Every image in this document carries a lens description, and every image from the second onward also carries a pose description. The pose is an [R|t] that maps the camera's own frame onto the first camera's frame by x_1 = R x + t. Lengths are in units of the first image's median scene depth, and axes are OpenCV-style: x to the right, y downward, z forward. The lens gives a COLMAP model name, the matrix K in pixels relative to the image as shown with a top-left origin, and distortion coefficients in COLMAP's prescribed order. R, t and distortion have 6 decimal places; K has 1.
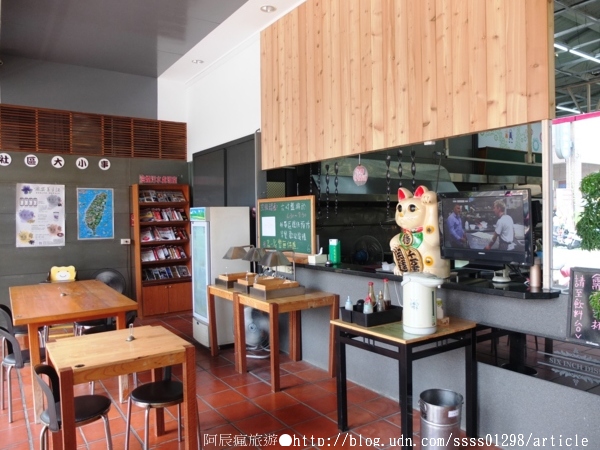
lens RADIAL K [[471.8, 0, 300.0], [0, 471.8, 225.0], [0, 0, 1]] dist [-0.003683, 0.001189]
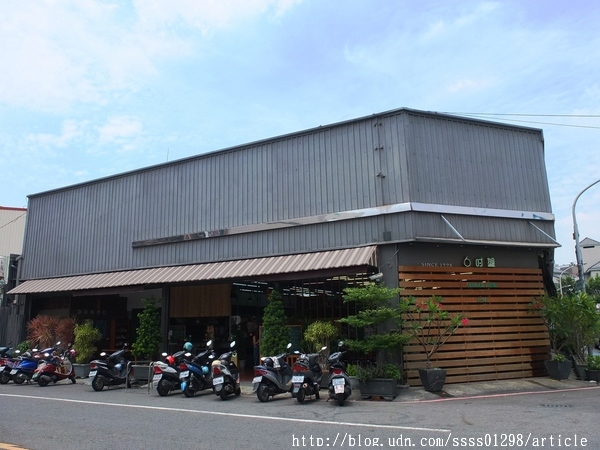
lens RADIAL K [[471.8, 0, 300.0], [0, 471.8, 225.0], [0, 0, 1]] dist [-0.003683, 0.001189]
pose [[0.880066, 0.095110, 0.465229, -1.193274], [0.014025, 0.974102, -0.225674, 0.036759], [-0.474644, 0.205133, 0.855940, -3.535761]]
